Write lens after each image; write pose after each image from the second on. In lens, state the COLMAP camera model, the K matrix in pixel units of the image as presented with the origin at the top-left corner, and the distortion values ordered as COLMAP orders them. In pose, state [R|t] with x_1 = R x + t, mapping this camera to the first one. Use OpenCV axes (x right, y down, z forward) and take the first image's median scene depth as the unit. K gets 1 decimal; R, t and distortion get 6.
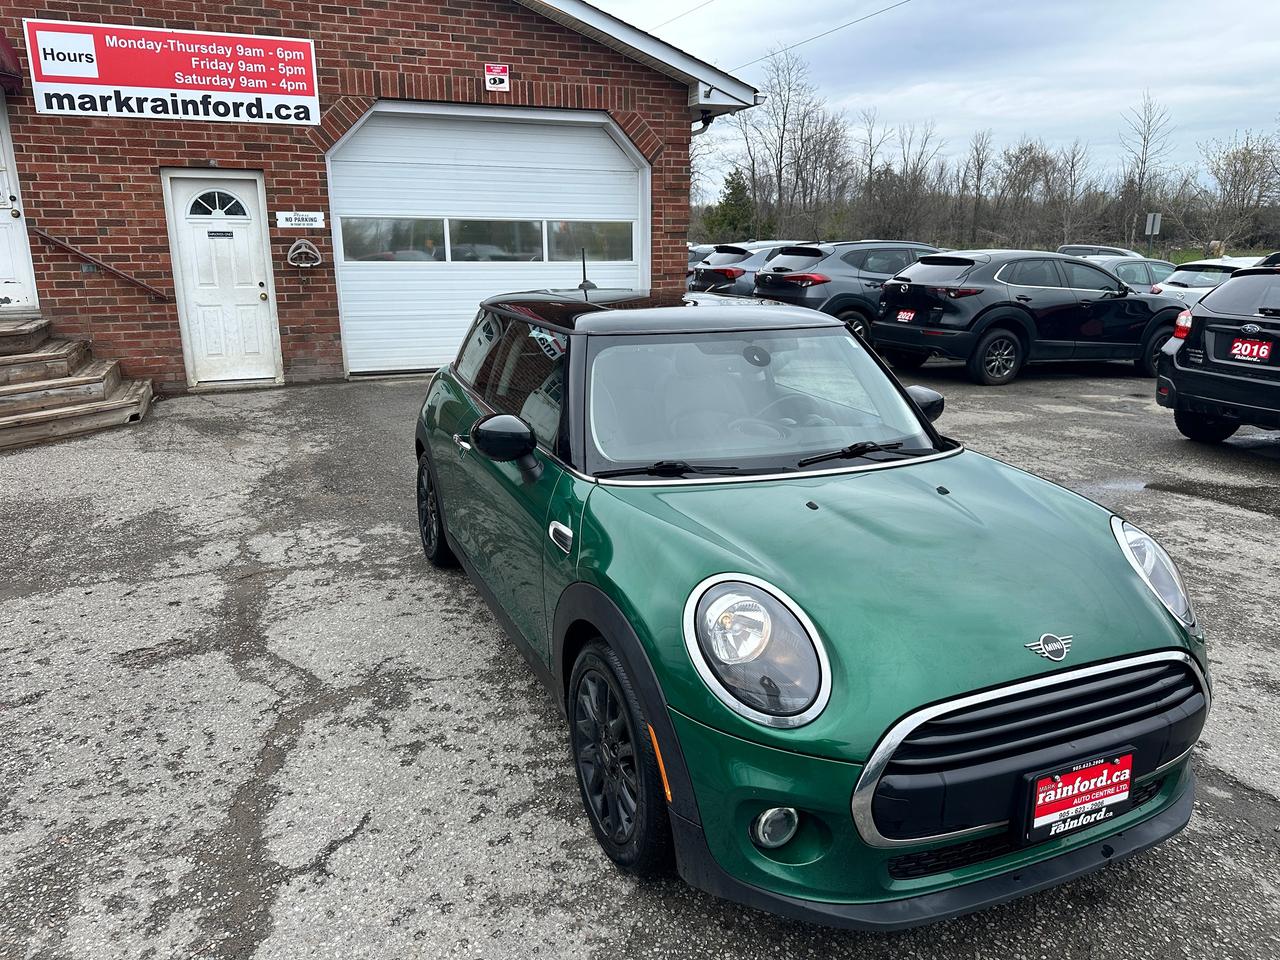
lens RADIAL K [[899.9, 0, 629.7], [0, 899.9, 482.1], [0, 0, 1]] dist [0.002698, -0.007323]
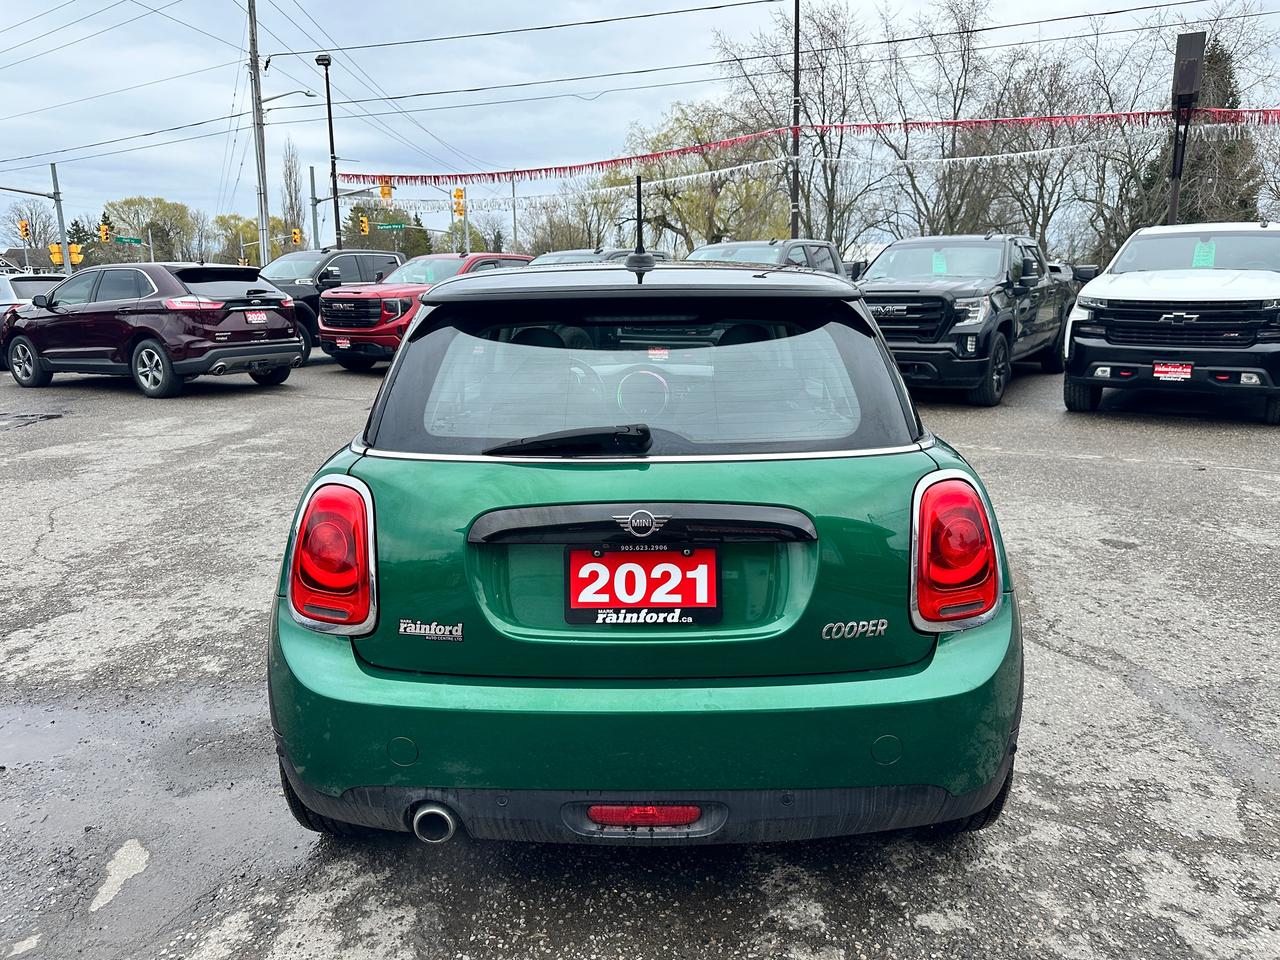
lens RADIAL K [[896.9, 0, 633.4], [0, 896.9, 483.8], [0, 0, 1]] dist [0.056199, -0.080800]
pose [[-0.915720, -0.087561, 0.392162, -0.127835], [0.104792, 0.890154, 0.443446, -0.169978], [-0.387913, 0.447168, -0.805956, 0.753882]]
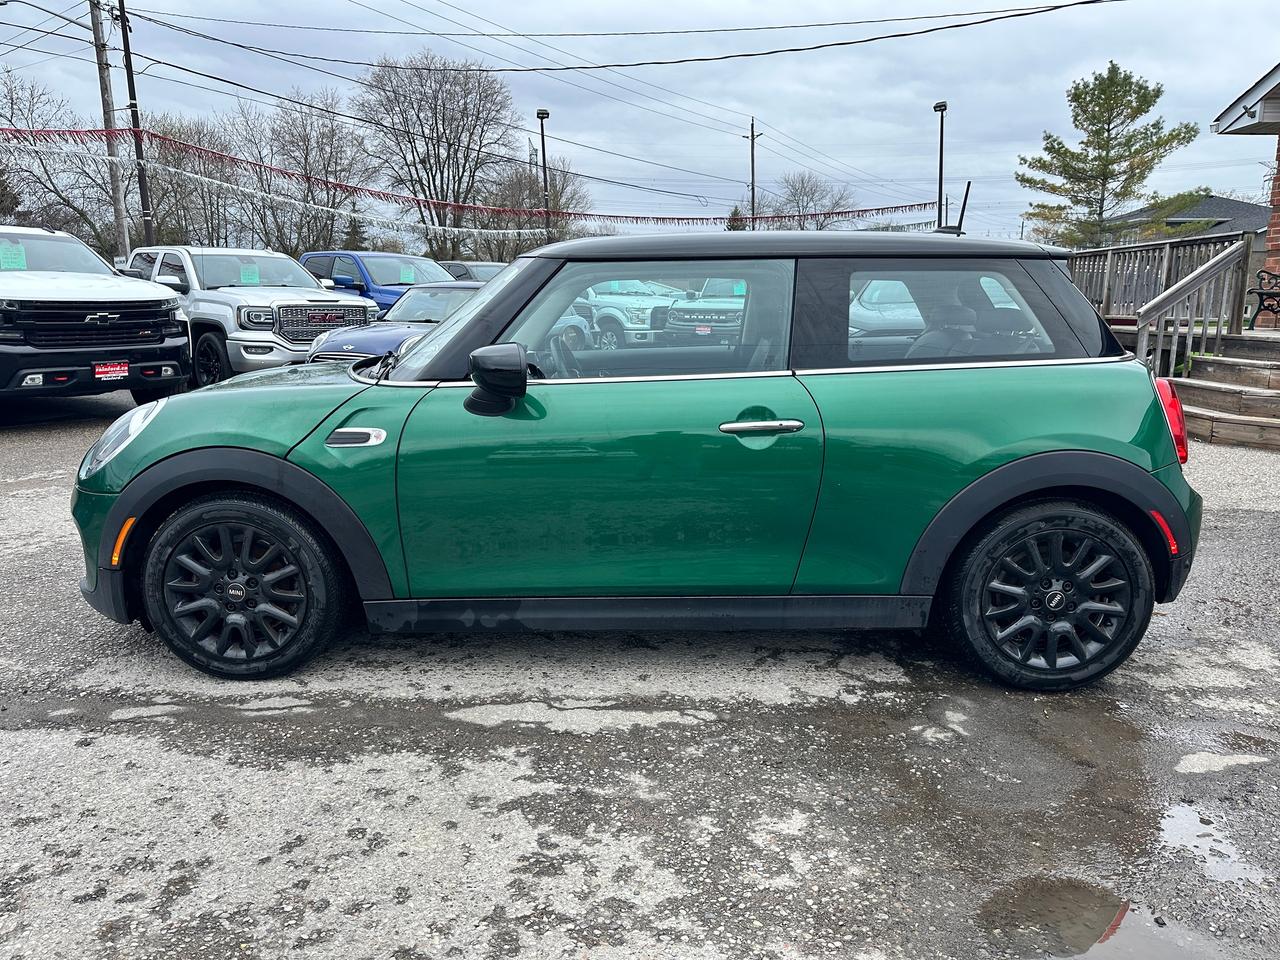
lens RADIAL K [[896.9, 0, 633.4], [0, 896.9, 483.8], [0, 0, 1]] dist [0.056199, -0.080800]
pose [[-0.414351, 0.178300, -0.892481, 0.387342], [-0.237453, 0.925479, 0.295135, -0.097524], [0.878595, 0.334212, -0.341136, 0.567502]]
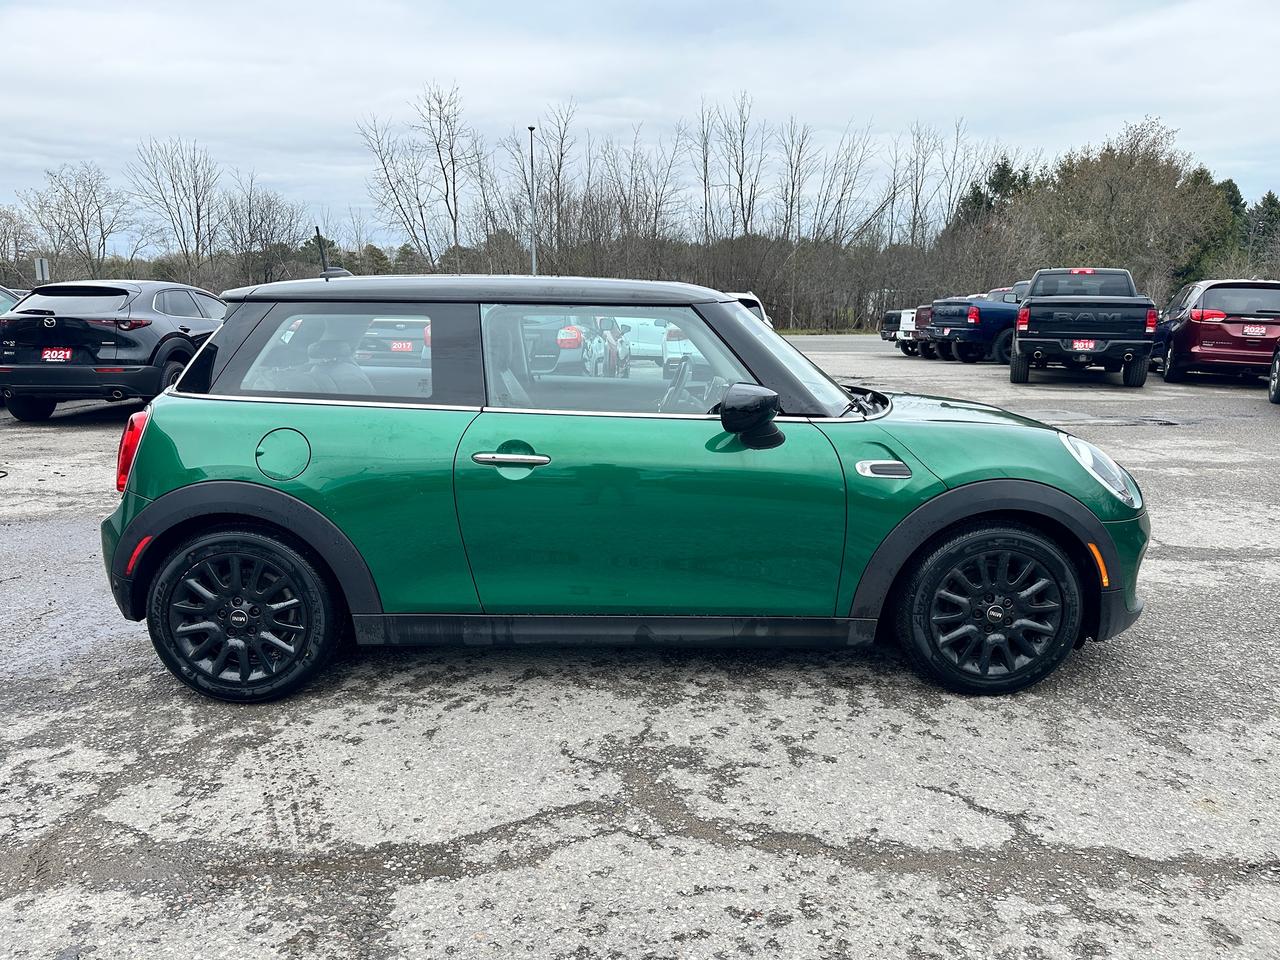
lens RADIAL K [[907.6, 0, 627.3], [0, 907.6, 479.8], [0, 0, 1]] dist [0.057494, -0.079090]
pose [[0.372304, -0.184417, 0.909605, -0.368304], [0.242269, 0.965392, 0.096566, -0.033272], [-0.895933, 0.184417, 0.404097, 0.250665]]
